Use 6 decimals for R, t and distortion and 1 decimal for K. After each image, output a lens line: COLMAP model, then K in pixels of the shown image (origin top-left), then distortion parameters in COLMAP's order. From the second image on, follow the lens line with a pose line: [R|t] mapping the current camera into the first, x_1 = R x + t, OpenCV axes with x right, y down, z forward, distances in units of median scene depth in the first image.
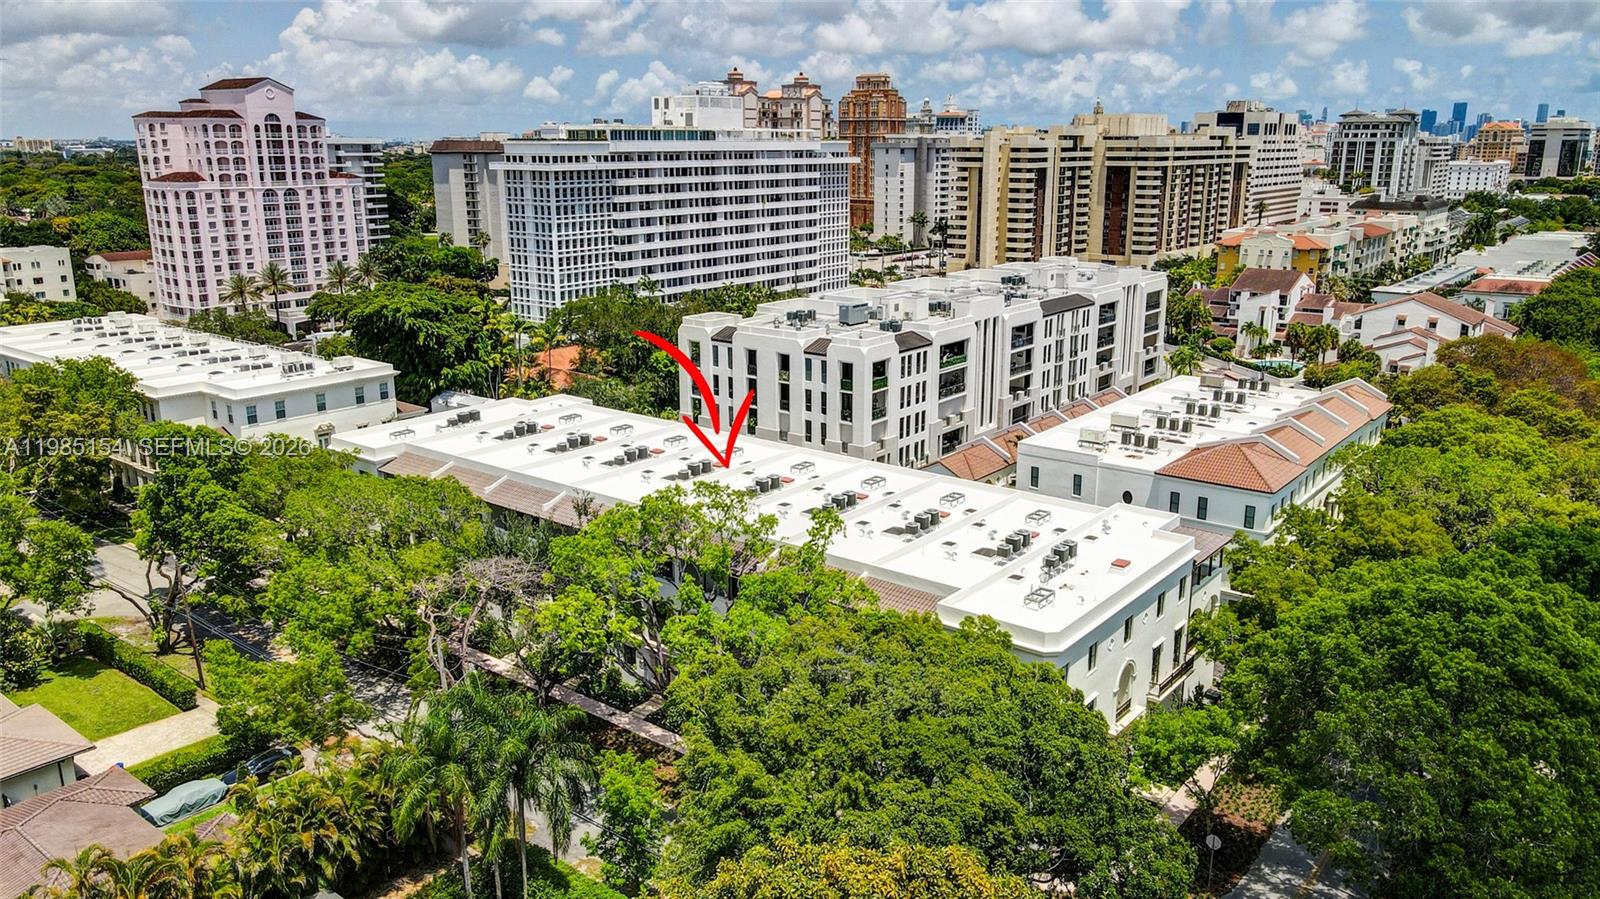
lens RADIAL K [[1215.8, 0, 800.6], [0, 1215.8, 466.4], [0, 0, 1]] dist [-0.042134, 0.021214]
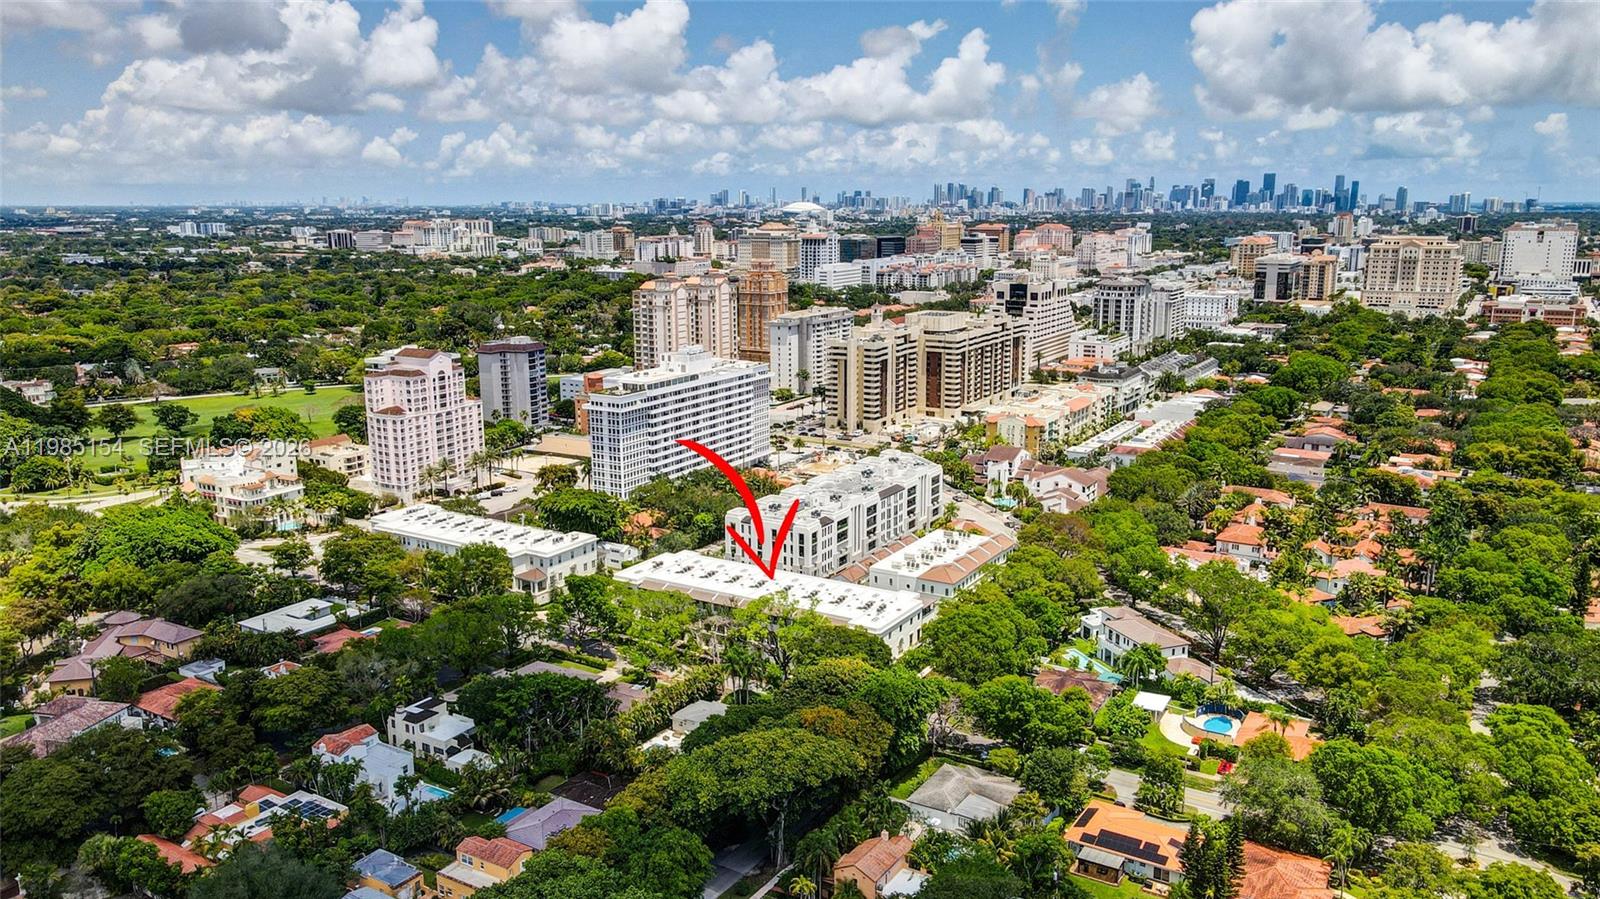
lens RADIAL K [[1215.8, 0, 797.3], [0, 1215.8, 441.5], [0, 0, 1]] dist [-0.042134, 0.021214]
pose [[0.993769, -0.030500, 0.107206, -0.170625], [0.037733, 0.997099, -0.066102, -0.080621], [-0.104879, 0.069735, 0.992037, -1.094367]]
